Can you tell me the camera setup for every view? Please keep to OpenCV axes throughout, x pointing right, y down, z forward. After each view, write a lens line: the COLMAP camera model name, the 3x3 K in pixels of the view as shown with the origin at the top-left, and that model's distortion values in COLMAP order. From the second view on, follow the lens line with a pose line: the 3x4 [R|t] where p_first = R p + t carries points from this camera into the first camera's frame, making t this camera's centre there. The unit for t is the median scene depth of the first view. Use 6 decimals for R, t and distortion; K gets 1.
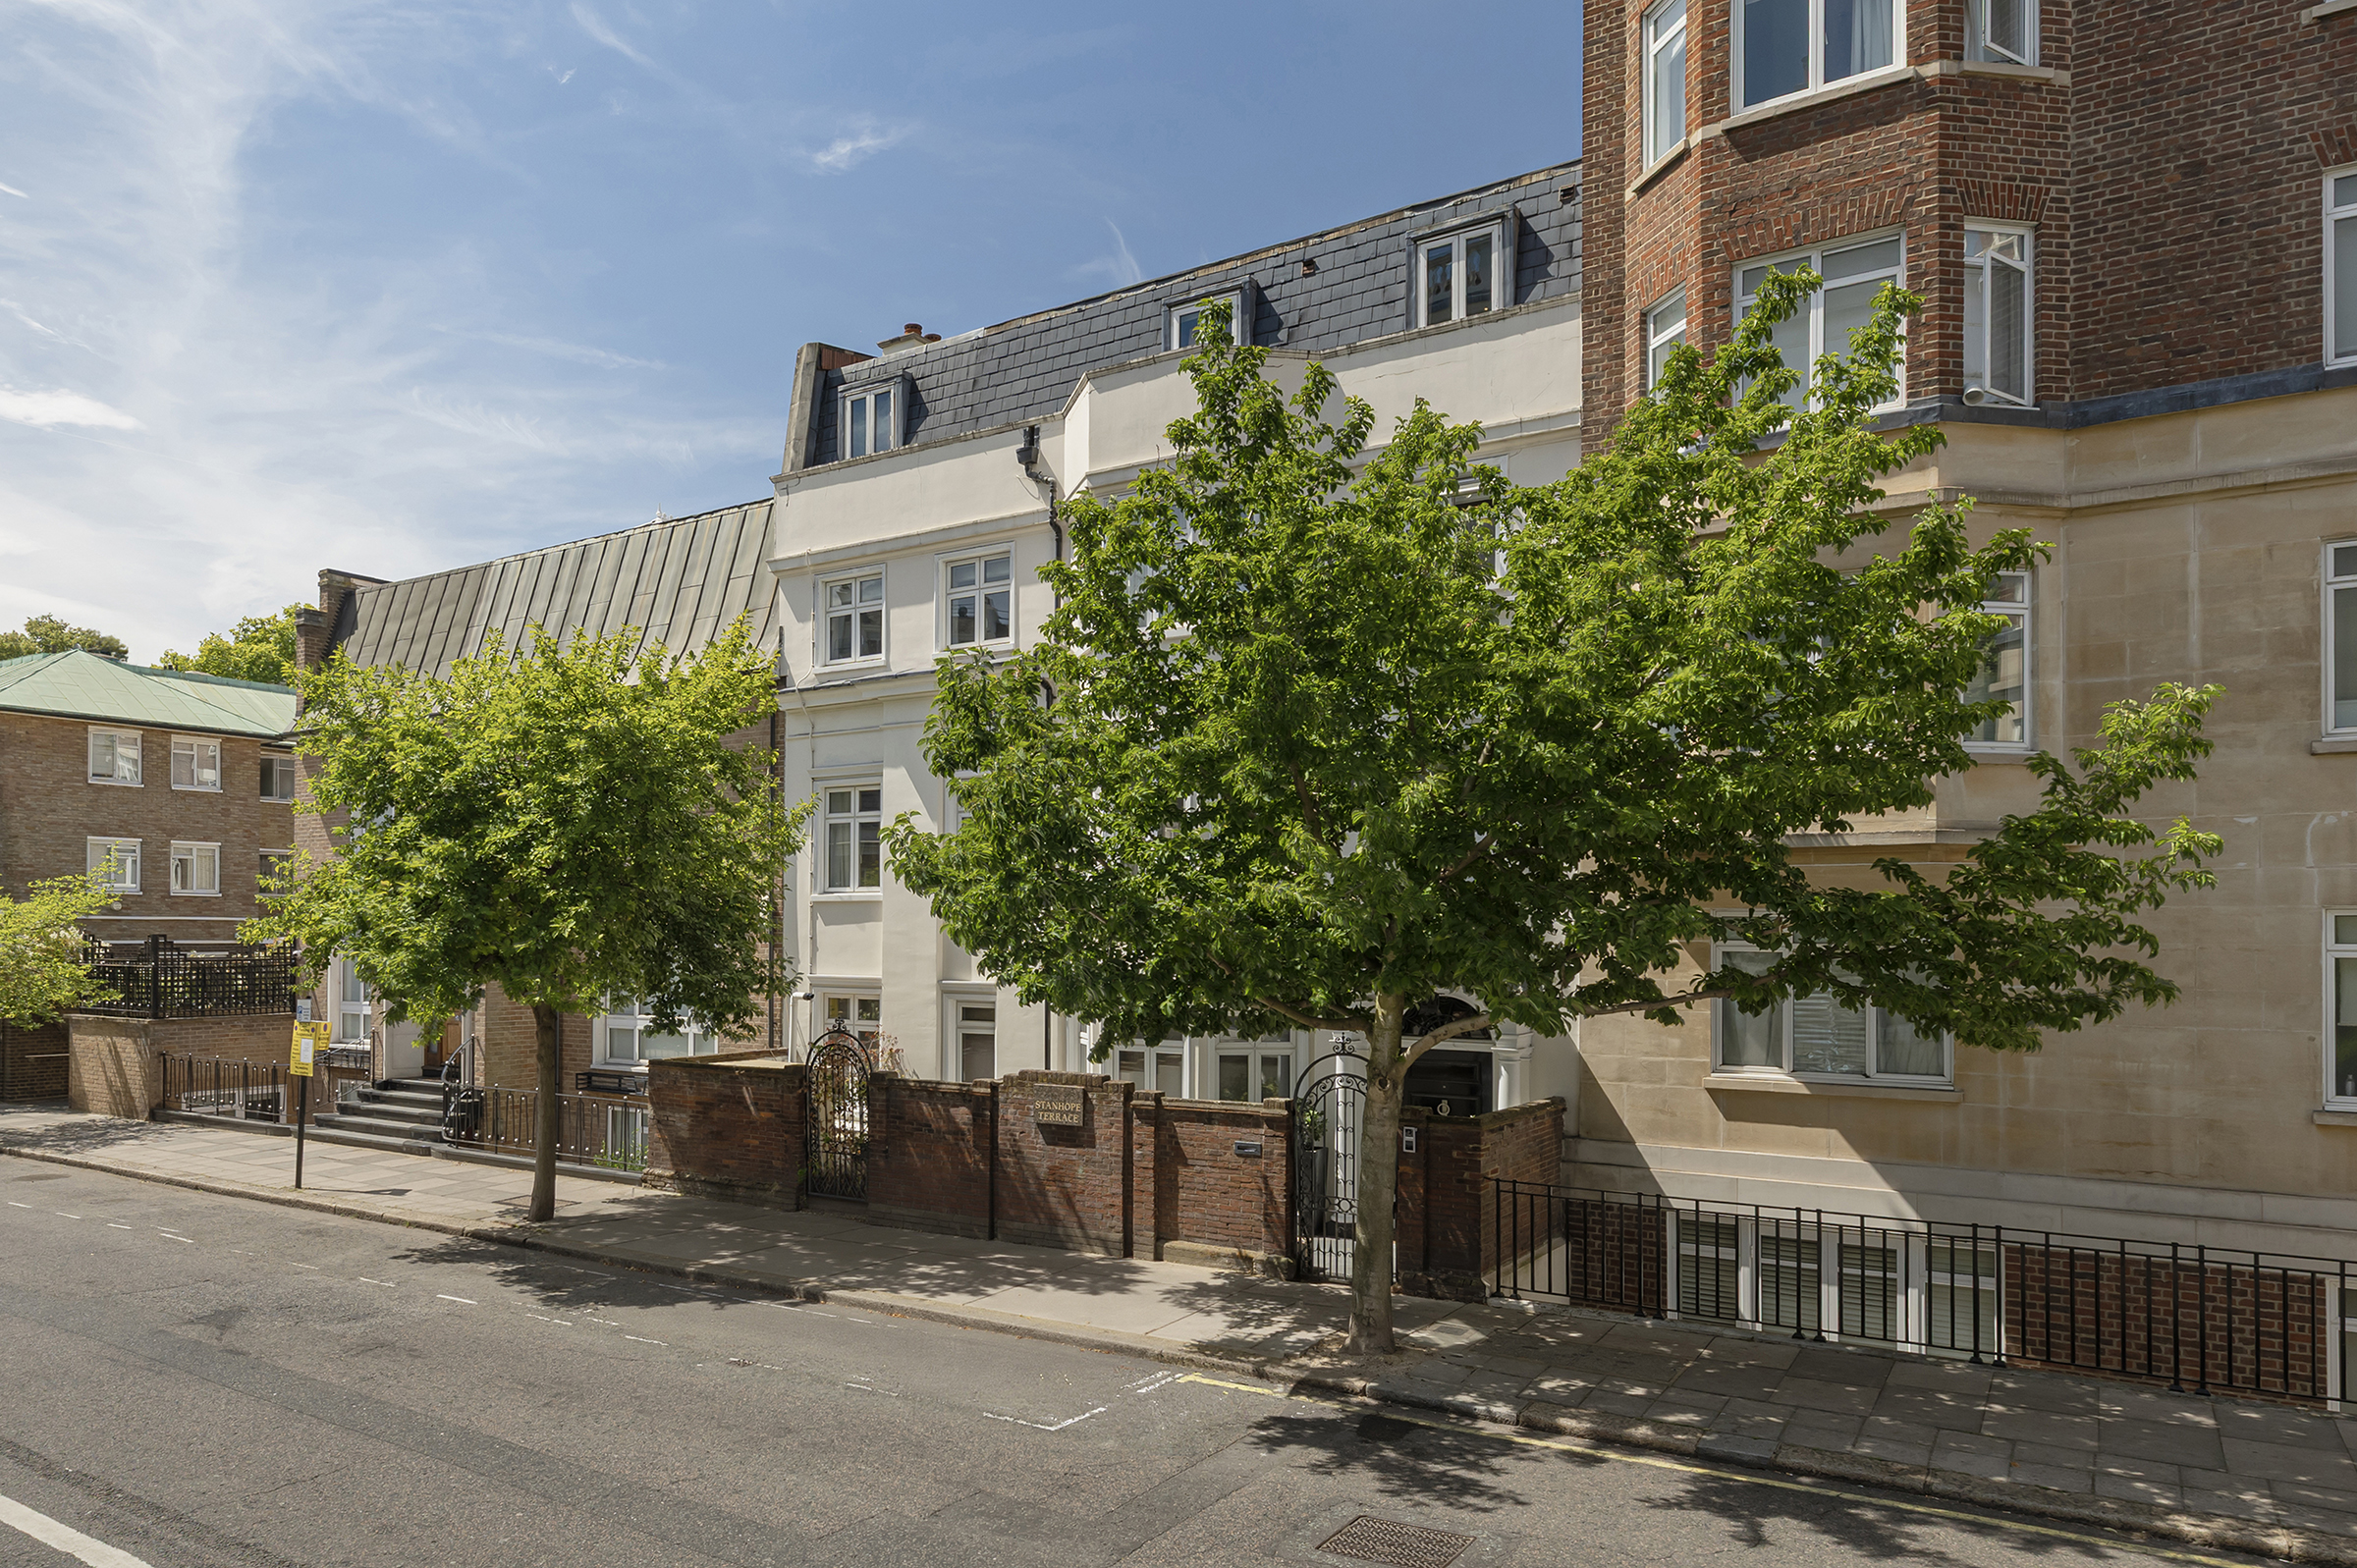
lens RADIAL K [[1090.3, 0, 1148.7], [0, 1090.3, 809.5], [0, 0, 1]] dist [0.004585, -0.000456]
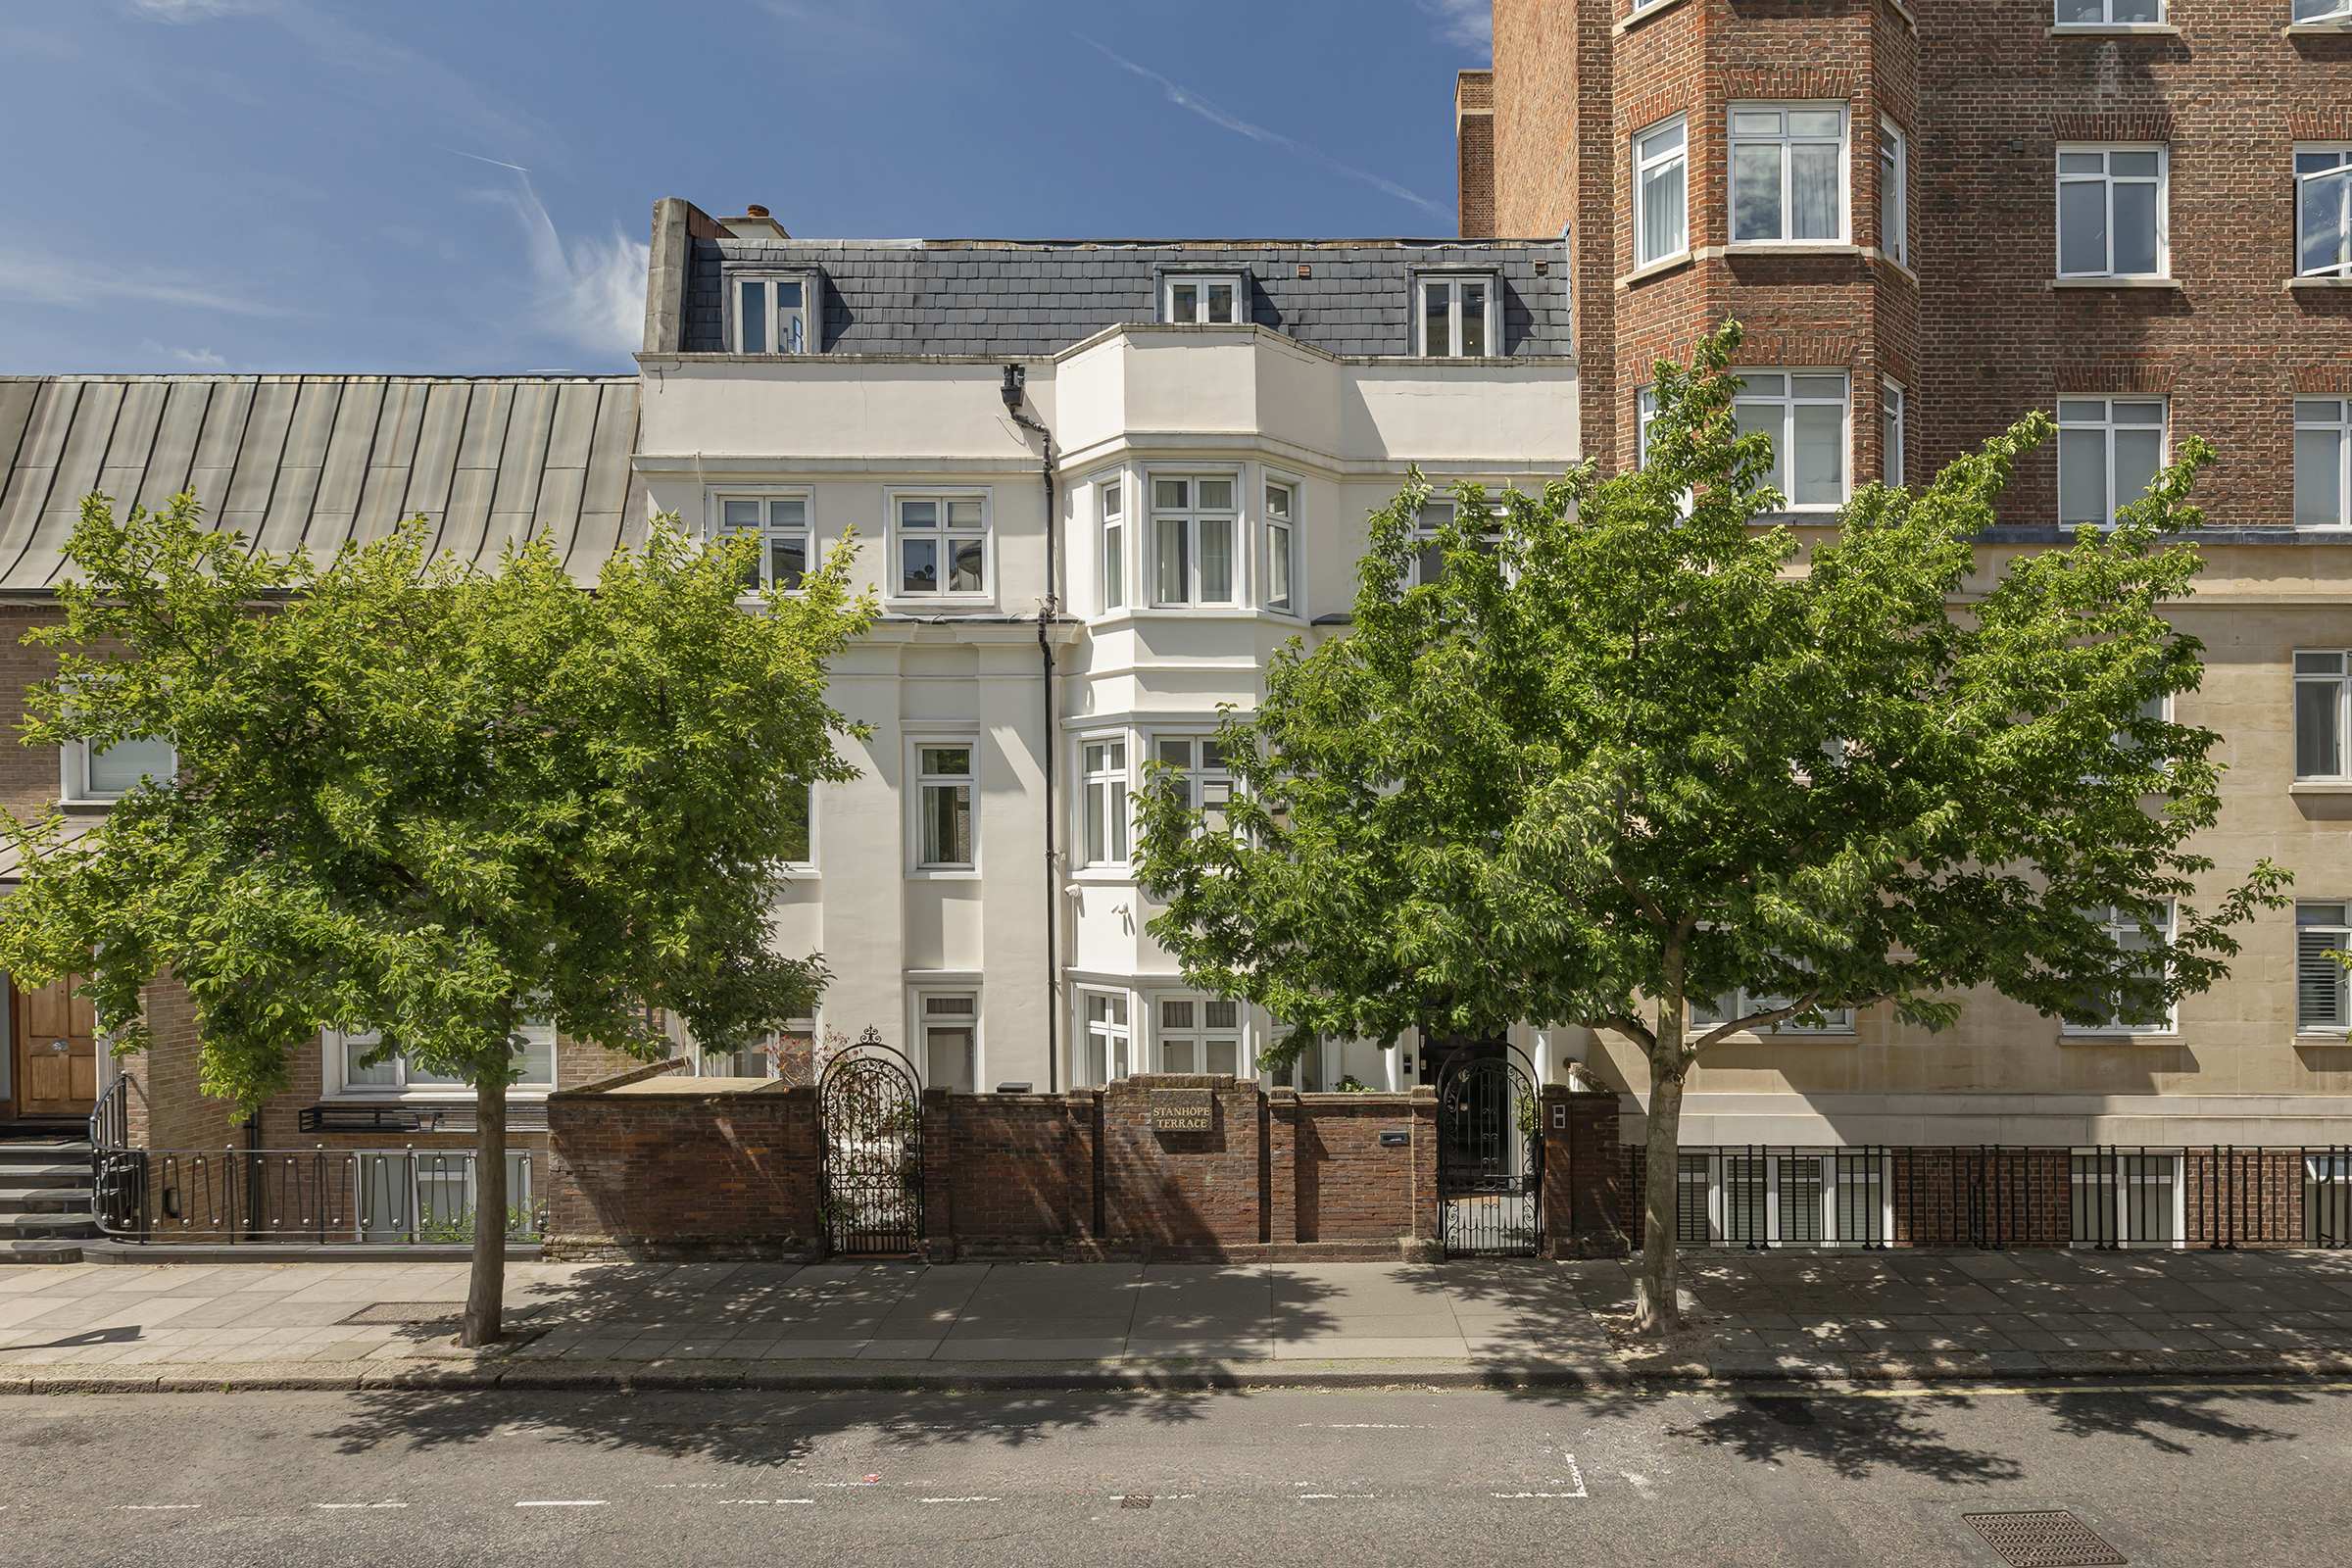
lens RADIAL K [[1004.4, 0, 1176.6], [0, 1004.4, 782.0], [0, 0, 1]] dist [0.006170, -0.000828]
pose [[0.902125, 0.036590, 0.429921, -0.431087], [-0.045839, 0.998886, 0.011172, -0.019235], [-0.429033, -0.029785, 0.902798, 0.210492]]
